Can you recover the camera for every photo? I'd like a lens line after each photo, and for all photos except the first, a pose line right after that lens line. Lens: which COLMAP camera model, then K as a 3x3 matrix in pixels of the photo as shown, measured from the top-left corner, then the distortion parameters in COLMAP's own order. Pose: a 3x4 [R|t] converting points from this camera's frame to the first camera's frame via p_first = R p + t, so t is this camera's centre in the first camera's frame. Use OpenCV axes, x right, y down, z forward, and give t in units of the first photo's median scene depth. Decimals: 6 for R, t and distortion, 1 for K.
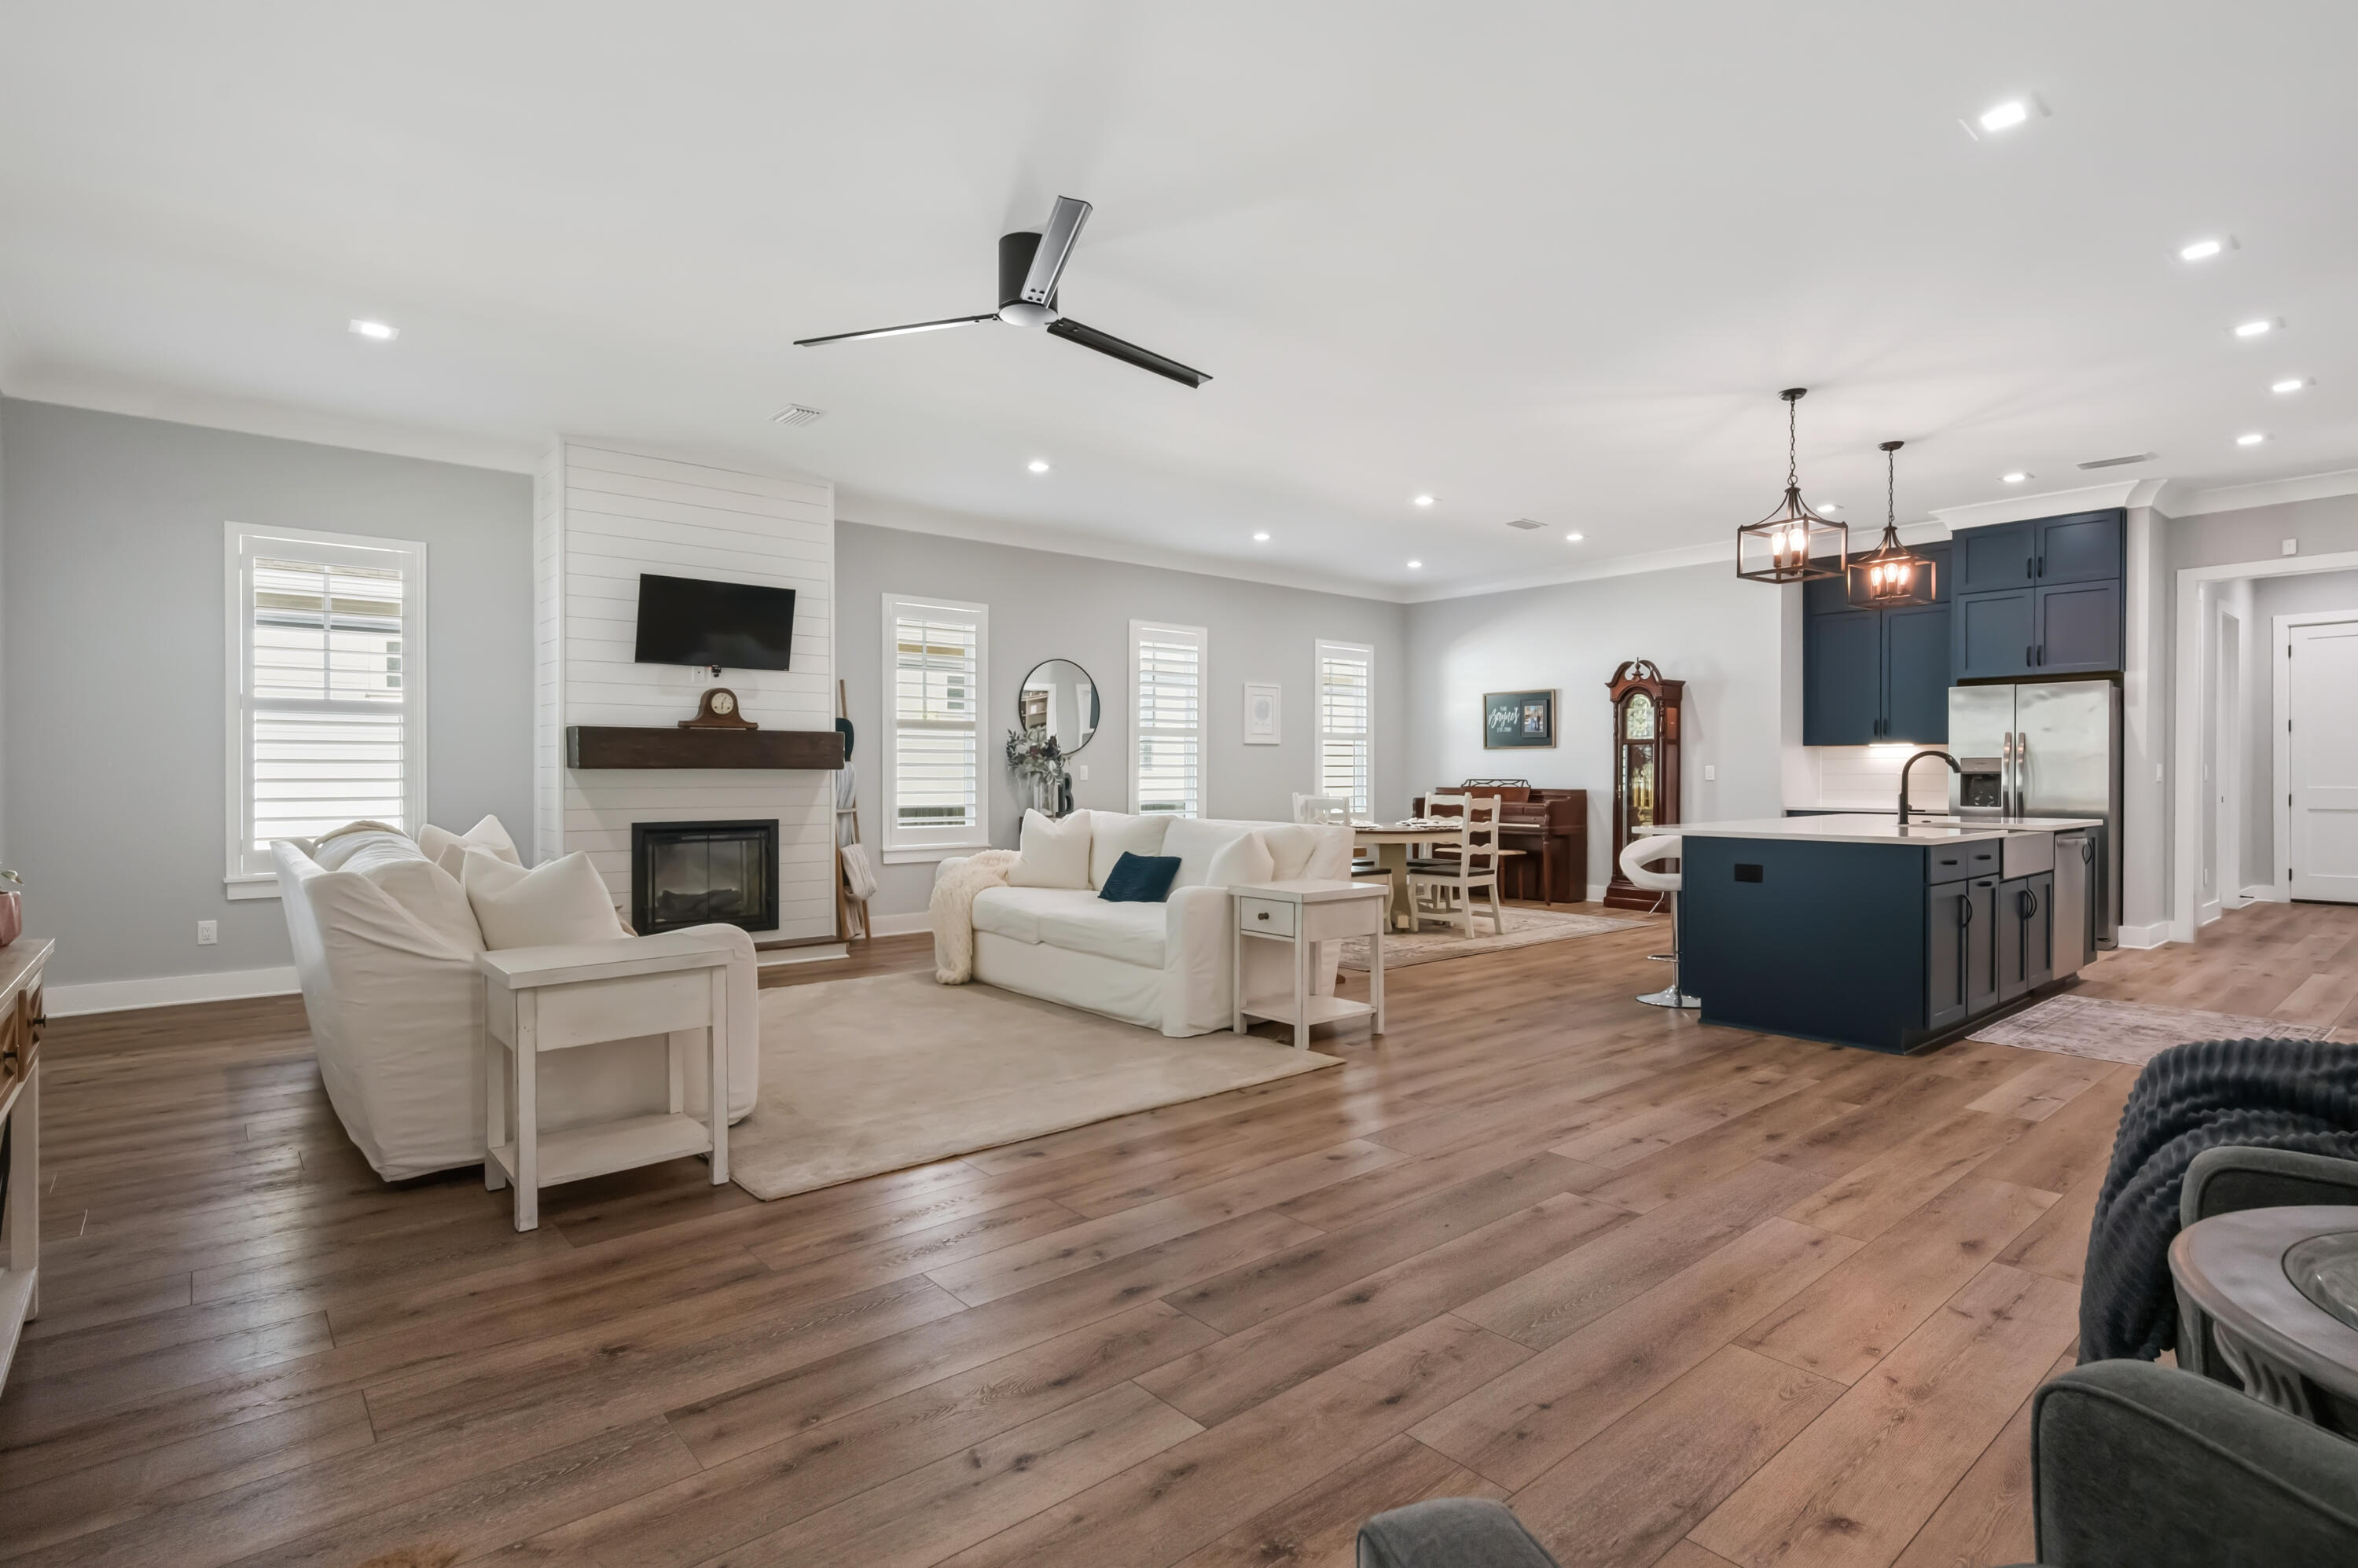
lens RADIAL K [[1159.2, 0, 1189.4], [0, 1159.2, 780.1], [0, 0, 1]] dist [-0.000668, -0.000063]
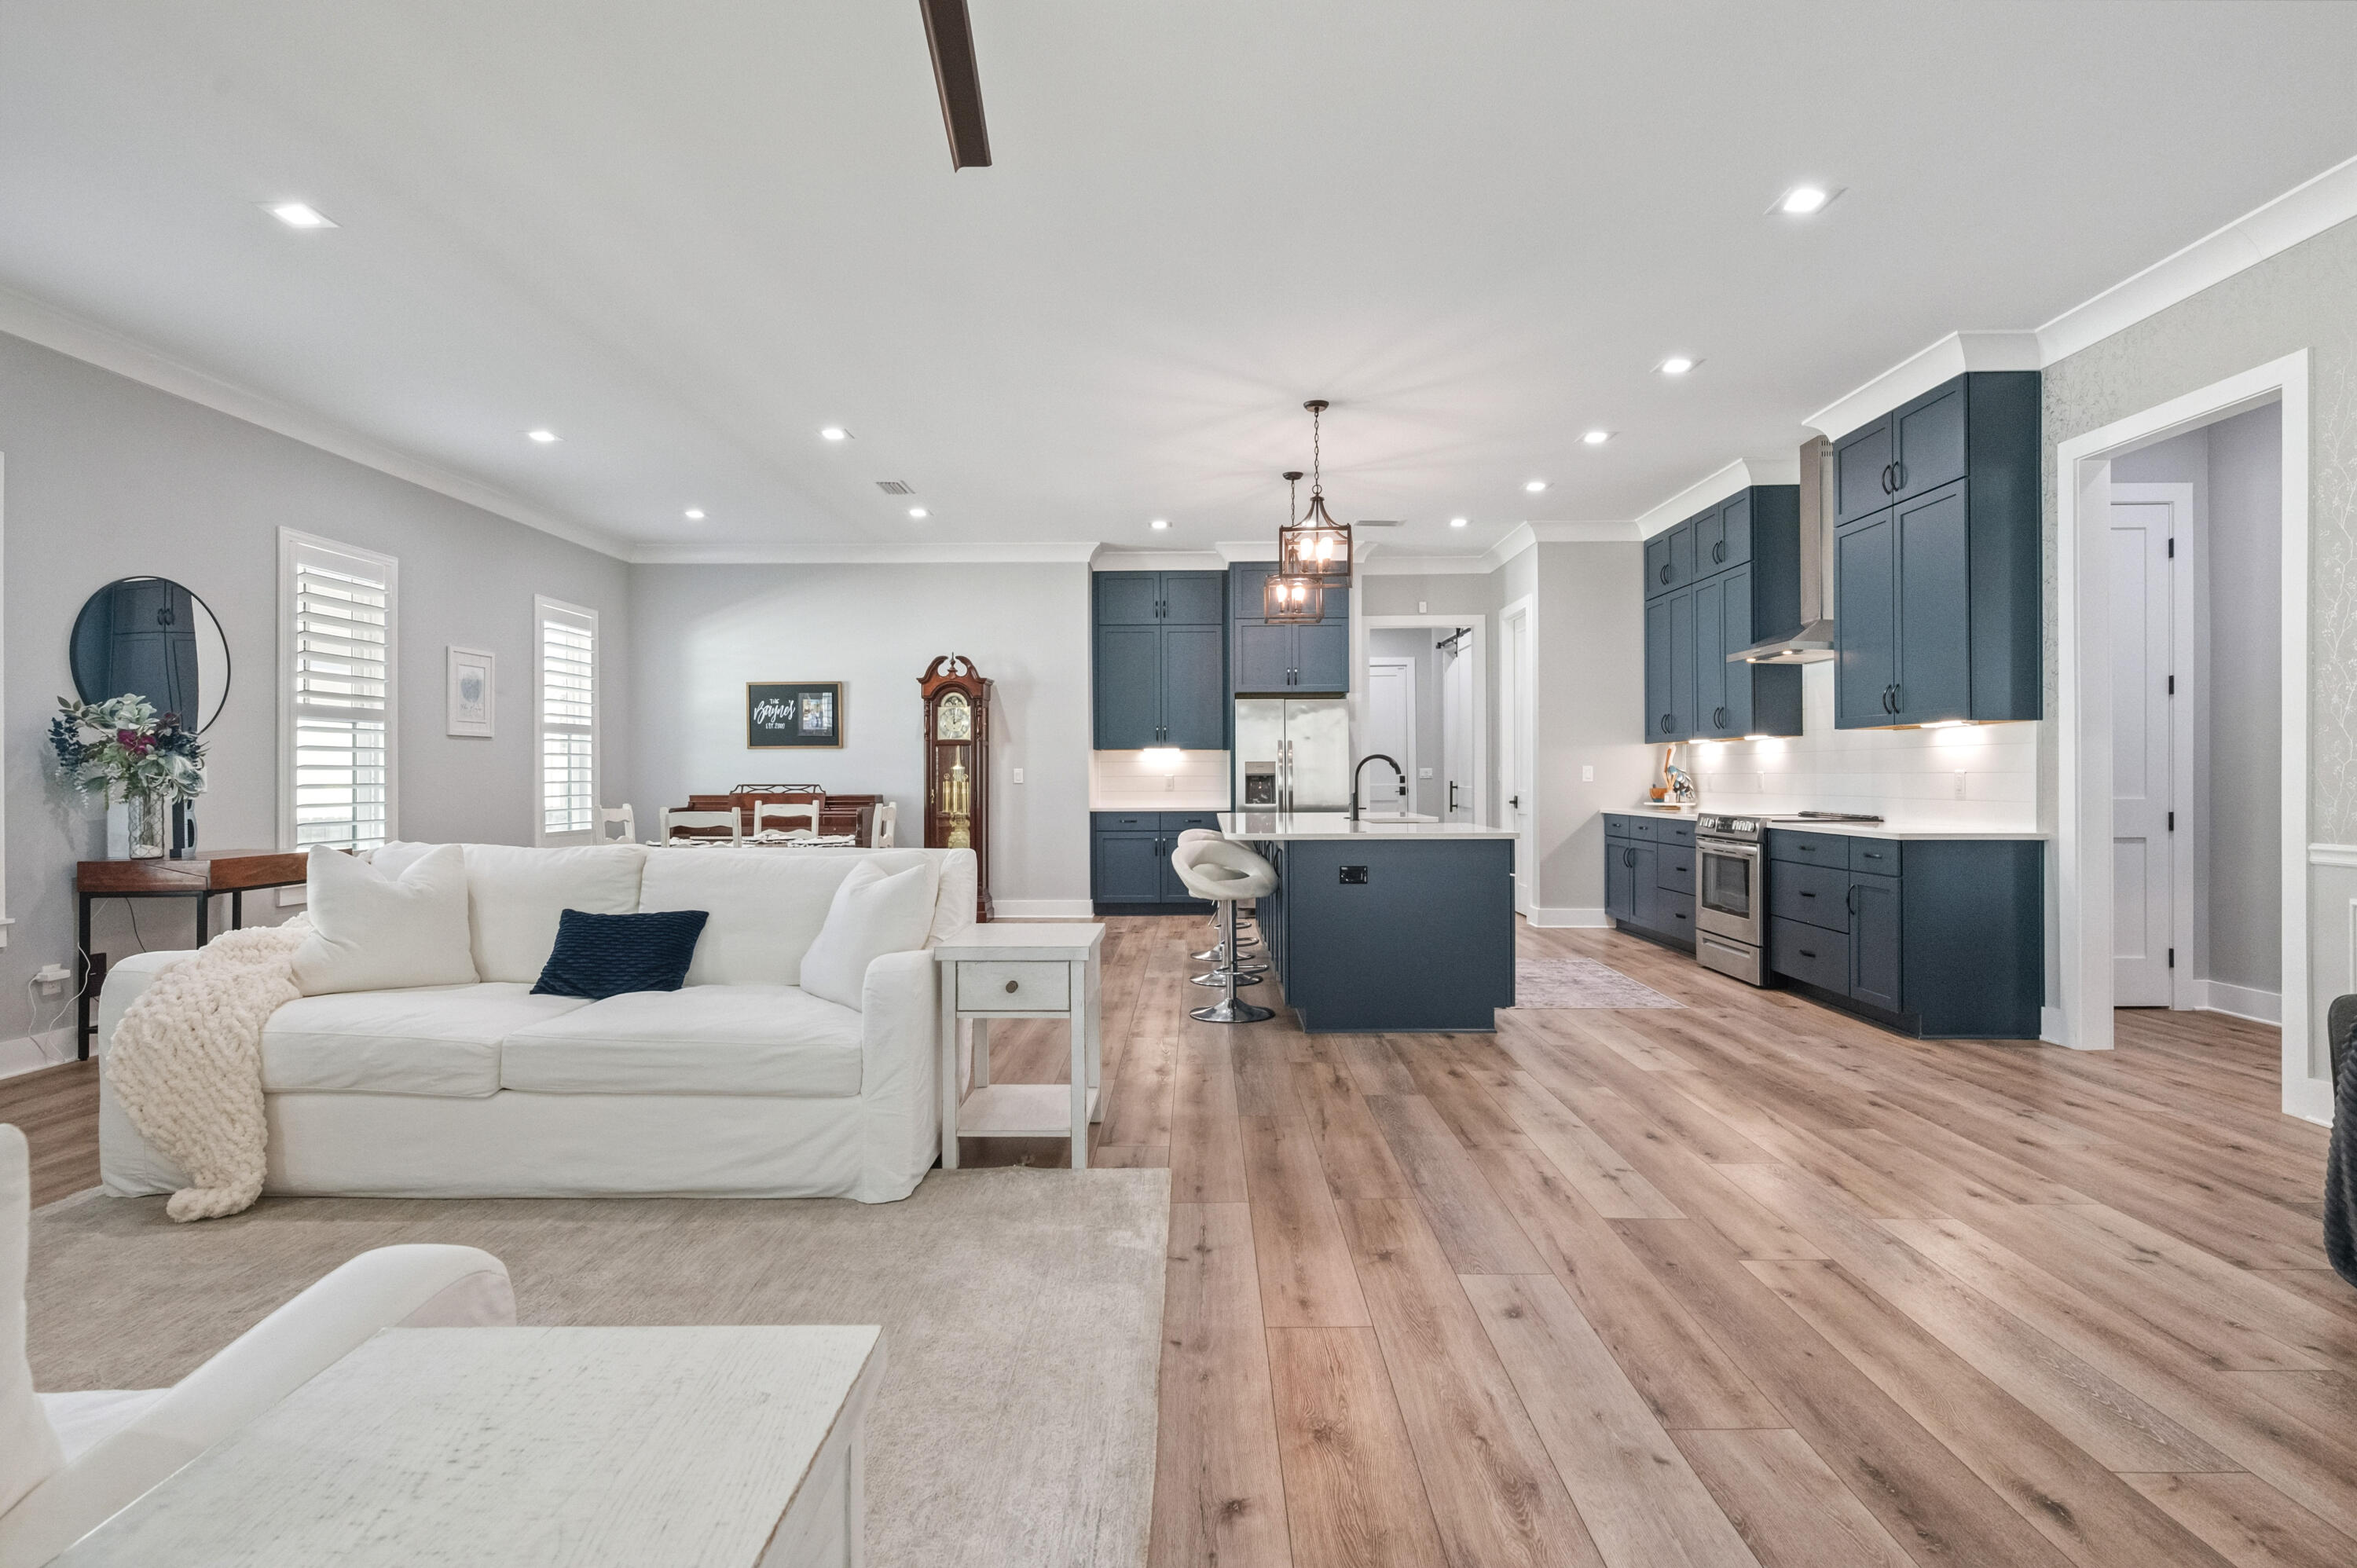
lens RADIAL K [[1158.7, 0, 1188.4], [0, 1158.7, 775.8], [0, 0, 1]] dist [-0.000668, -0.000063]
pose [[0.658939, -0.003225, 0.752189, -0.252683], [0.008857, 0.999955, -0.003472, -0.001917], [-0.752144, 0.008950, 0.658938, 0.317019]]
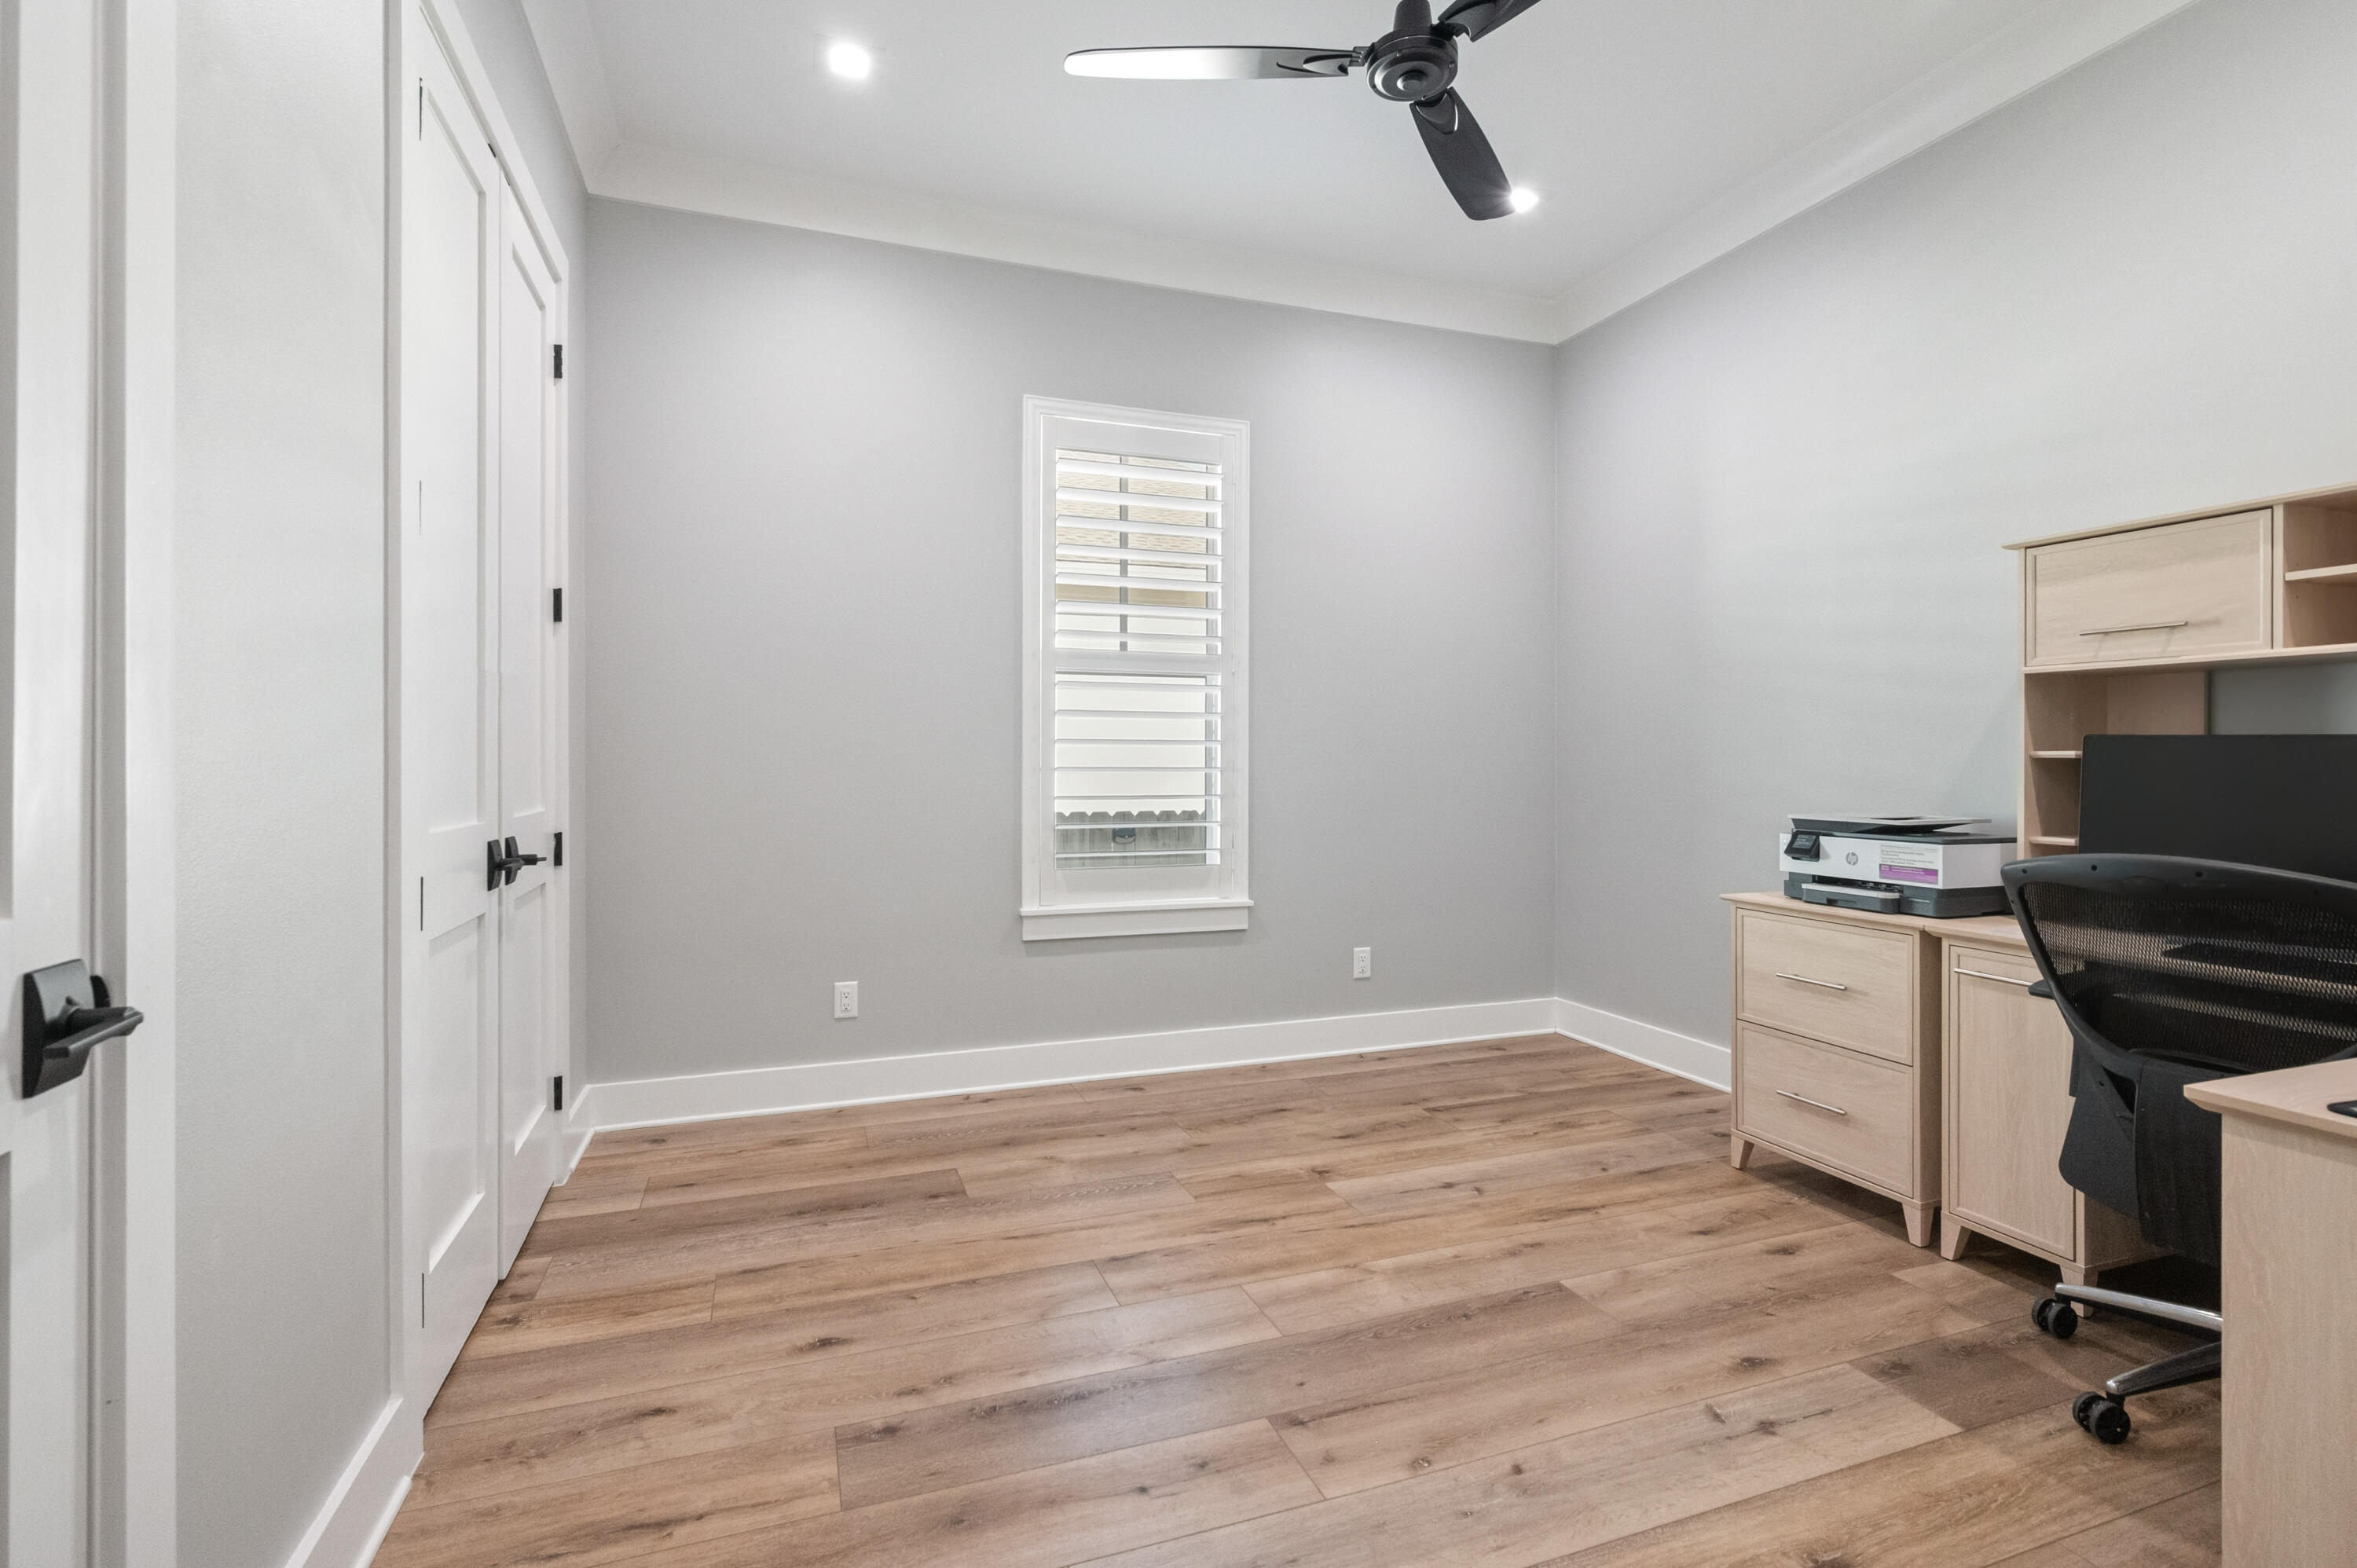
lens RADIAL K [[1078.8, 0, 1180.1], [0, 1078.8, 767.5], [0, 0, 1]] dist [-0.001377, -0.000004]
pose [[0.932737, -0.008006, -0.360469, -0.041672], [0.005907, 0.999959, -0.006926, 0.001792], [0.360509, 0.004331, 0.932746, 0.659414]]
